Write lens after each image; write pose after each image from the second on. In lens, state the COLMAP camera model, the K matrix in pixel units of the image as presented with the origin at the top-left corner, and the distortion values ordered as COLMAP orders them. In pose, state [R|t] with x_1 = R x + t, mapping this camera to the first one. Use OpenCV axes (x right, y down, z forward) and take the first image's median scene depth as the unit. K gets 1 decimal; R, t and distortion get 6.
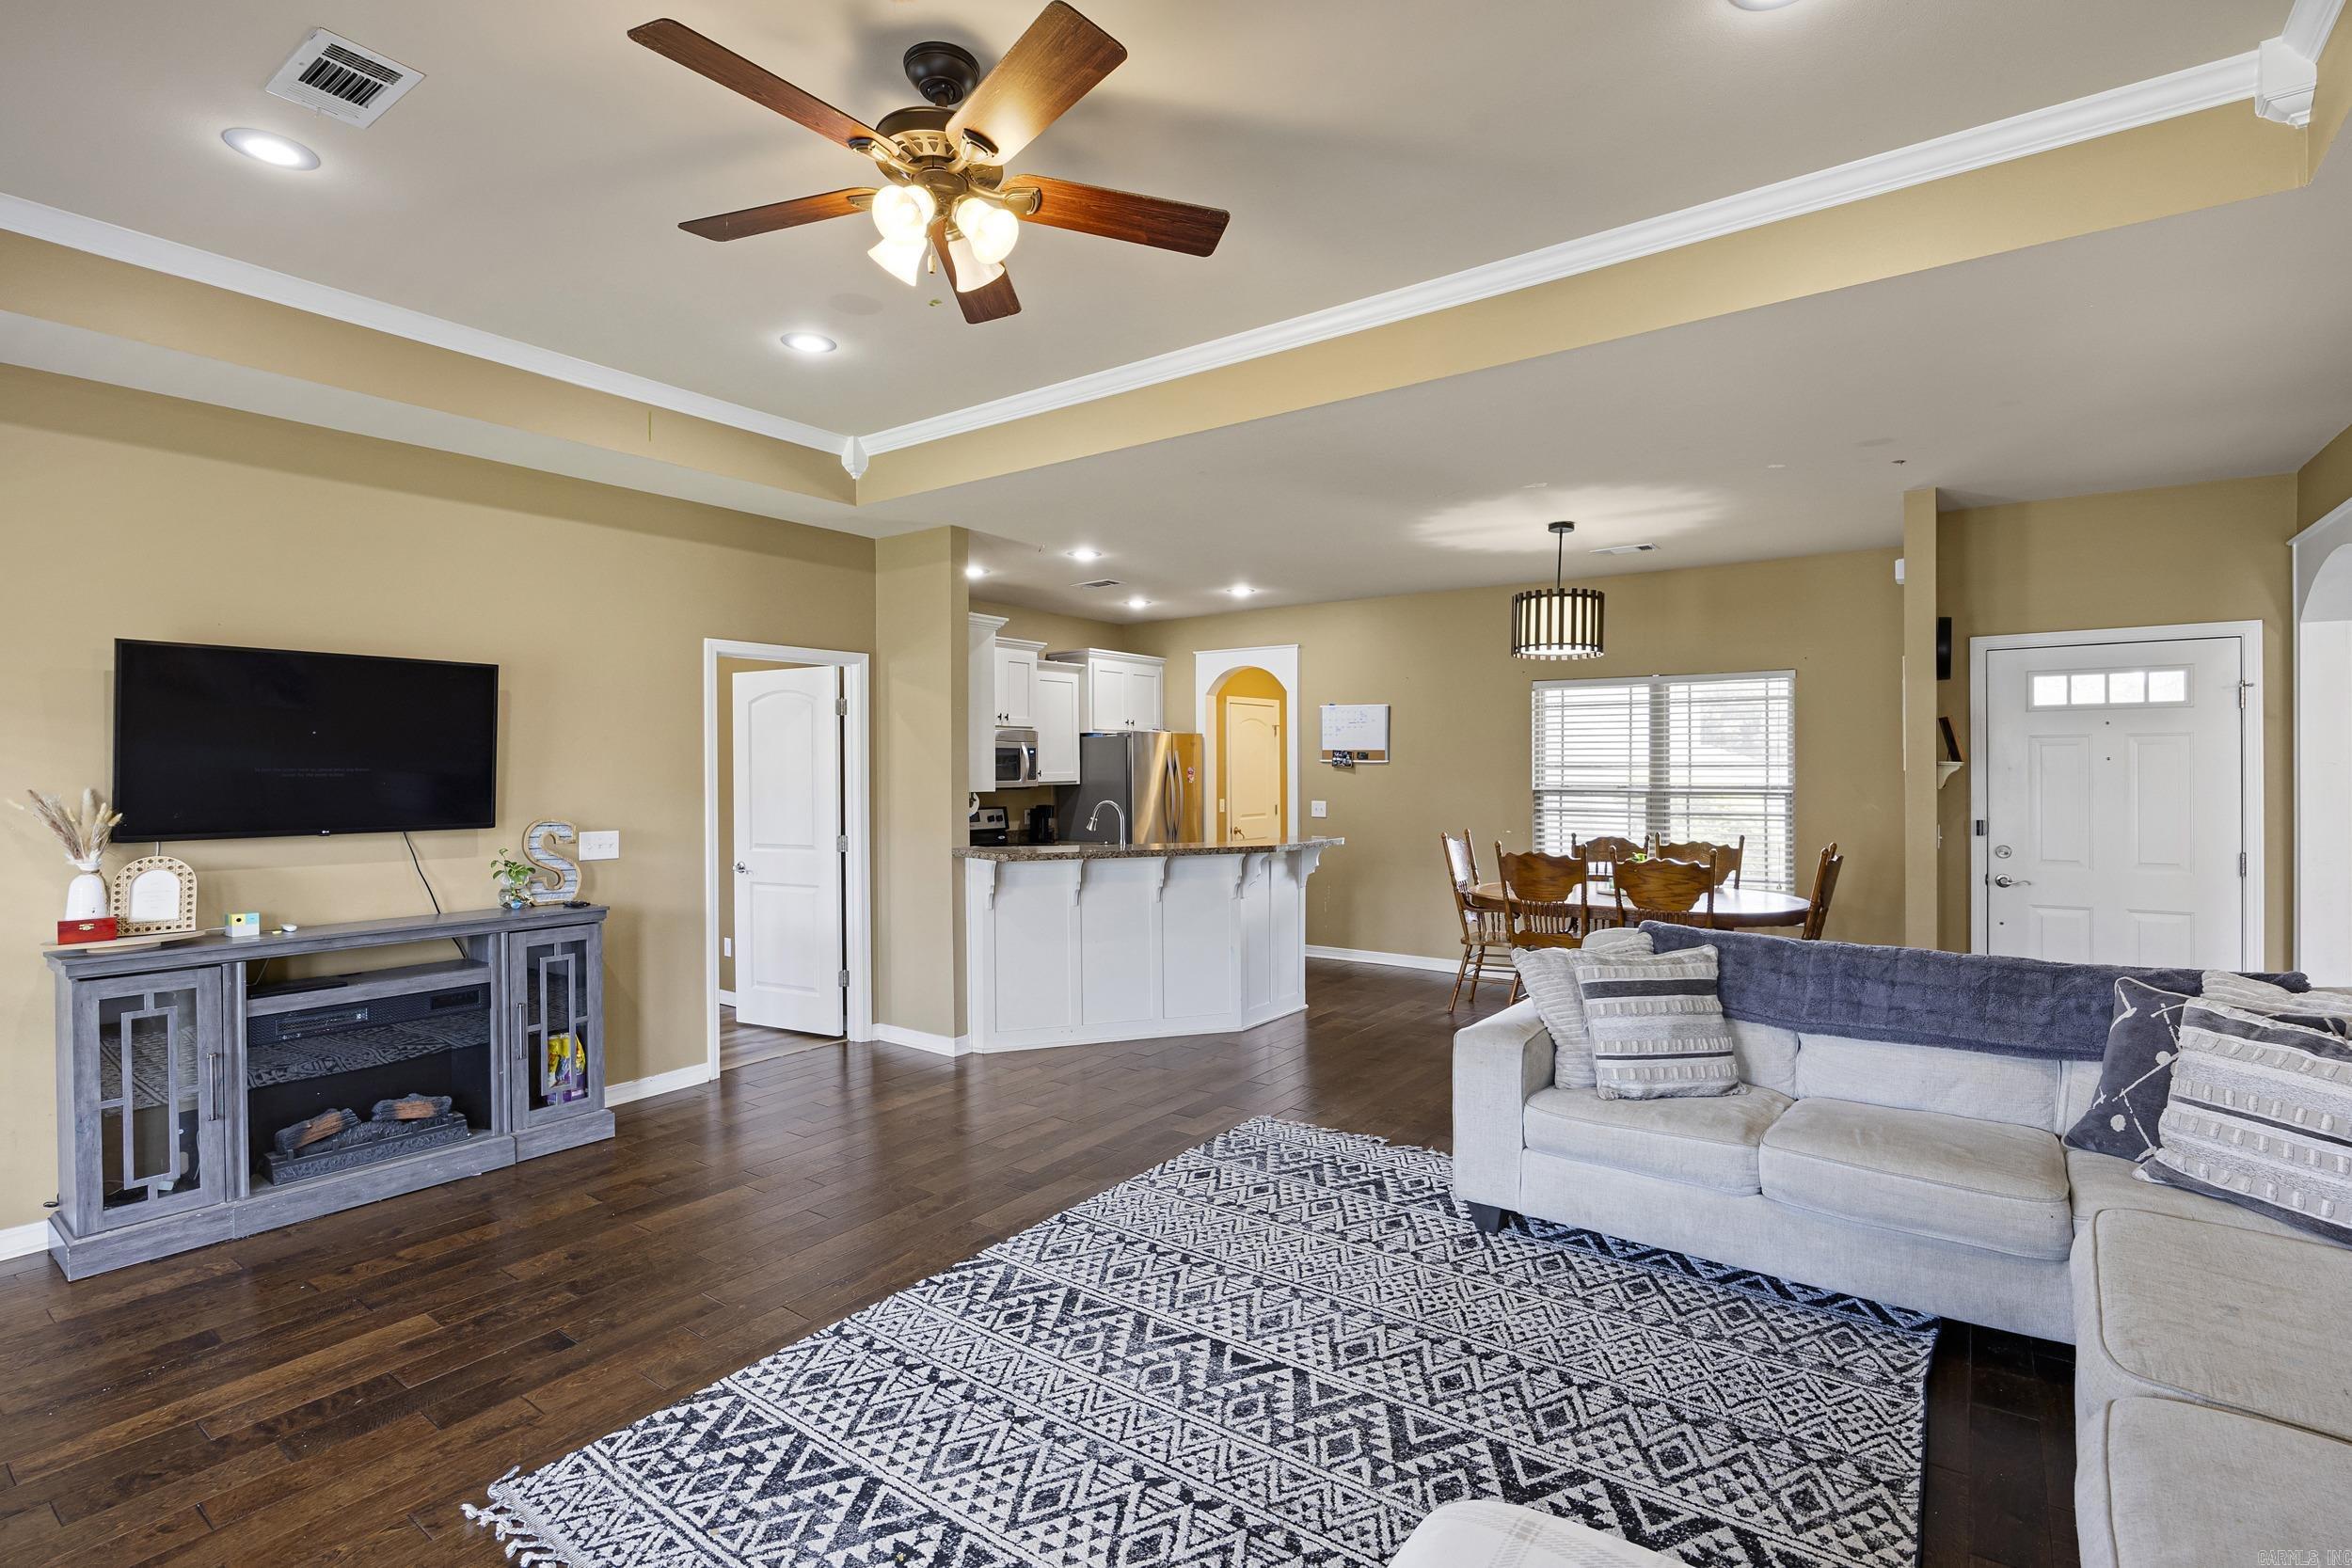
lens RADIAL K [[1118.2, 0, 1185.5], [0, 1118.2, 781.3], [0, 0, 1]] dist [-0.011478, -0.002855]
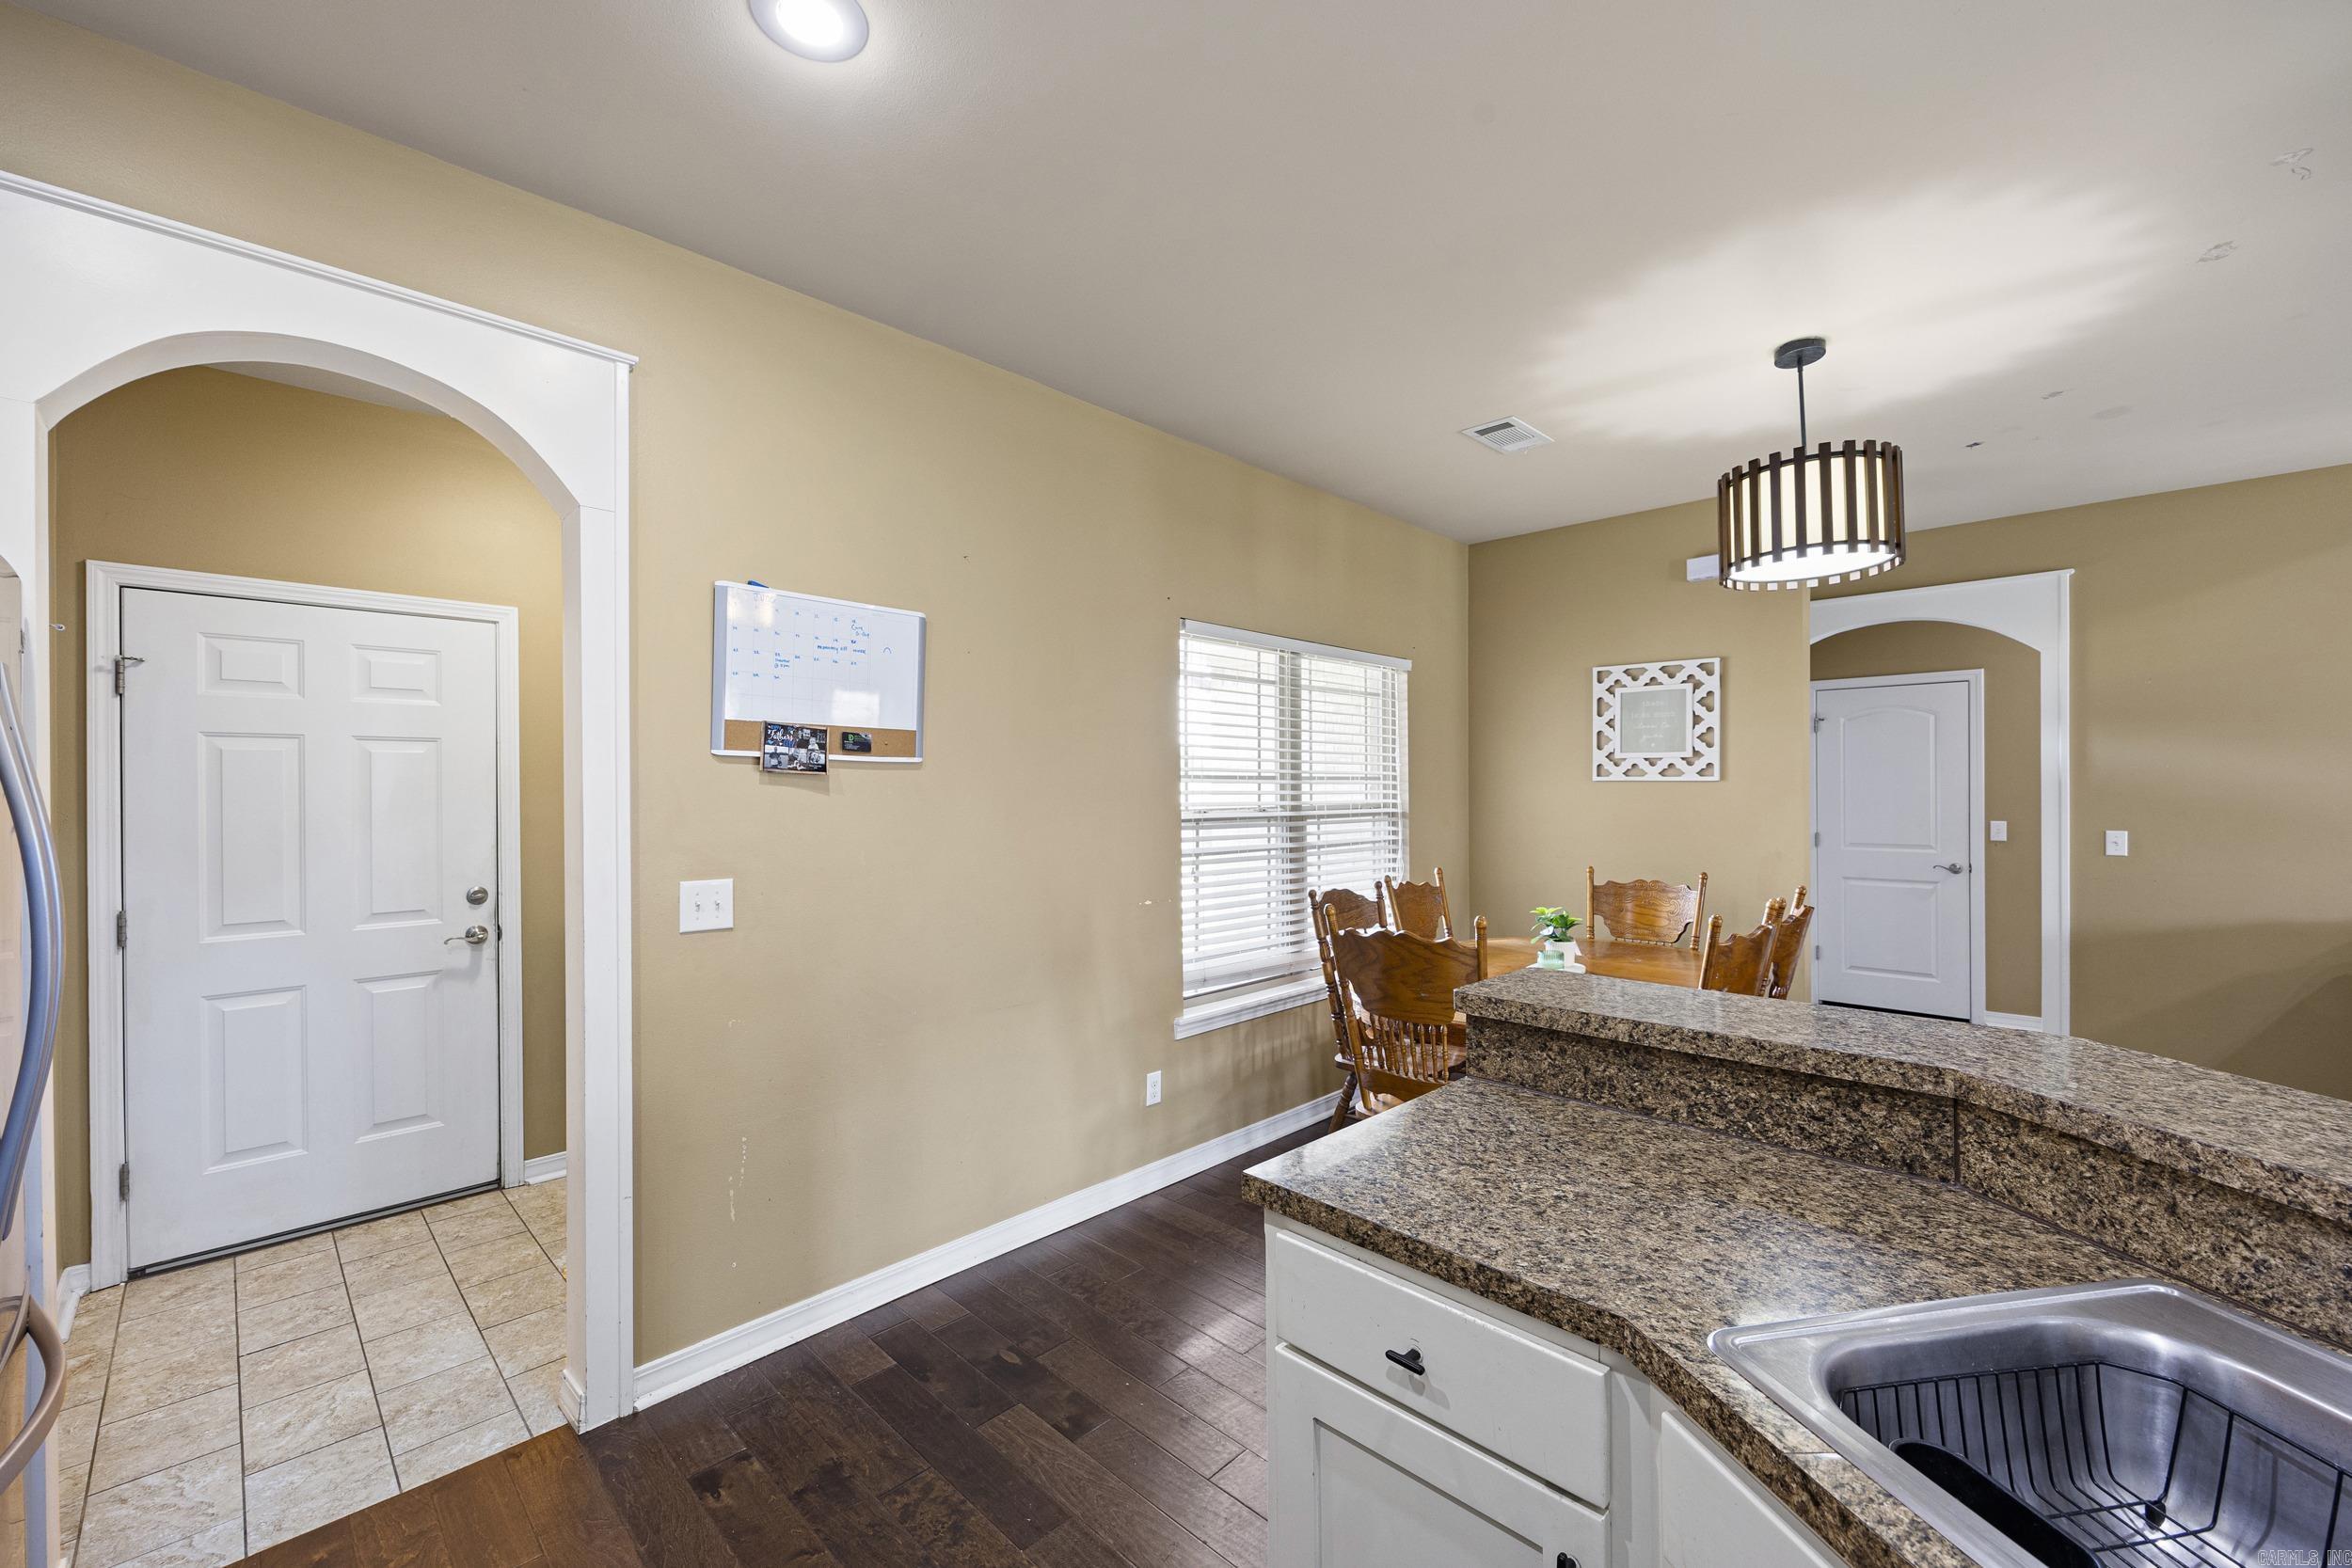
lens RADIAL K [[953.7, 0, 1190.0], [0, 953.7, 783.6], [0, 0, 1]] dist [-0.001331, -0.000998]
pose [[0.148327, 0.009724, 0.988891, -0.349420], [0.016412, 0.999790, -0.012293, -0.009988], [-0.988802, 0.018053, 0.148136, 2.210657]]
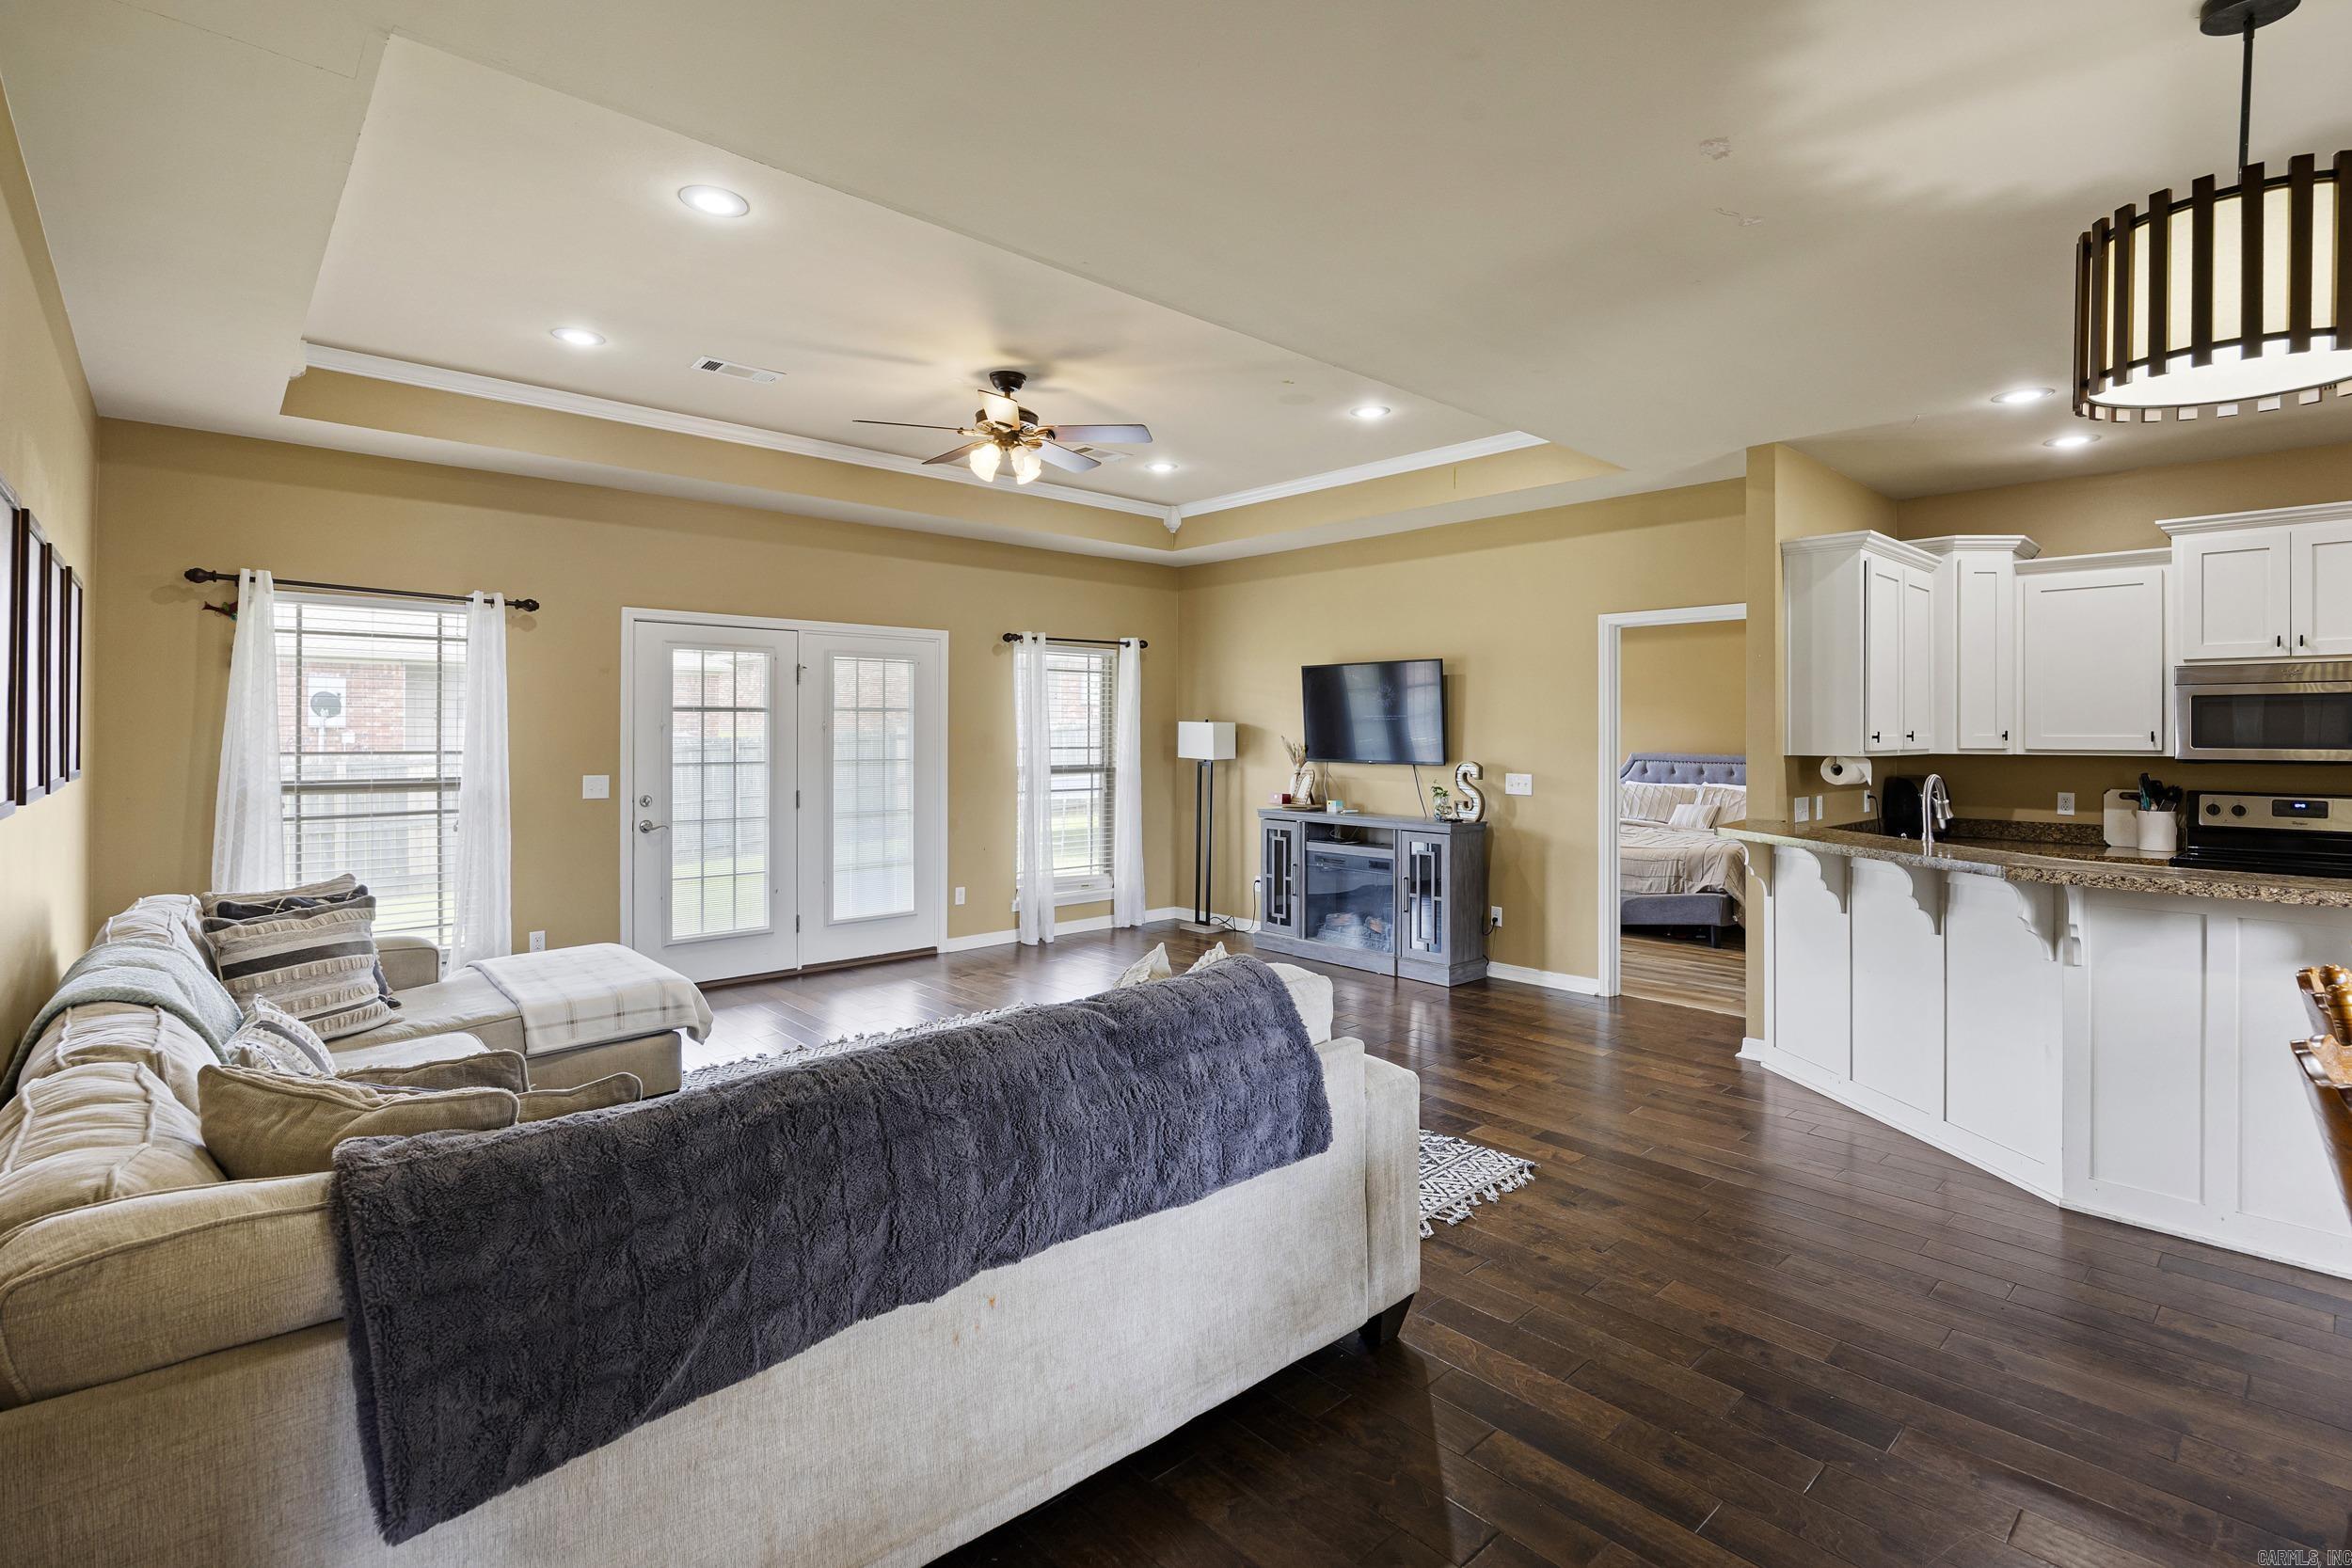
lens RADIAL K [[1118.2, 0, 1169.7], [0, 1118.2, 744.3], [0, 0, 1]] dist [-0.011478, -0.002855]
pose [[-0.210174, 0.013059, -0.977577, 1.330351], [-0.013941, 0.999769, 0.016353, -0.009573], [0.977565, 0.017066, -0.209944, 1.325138]]
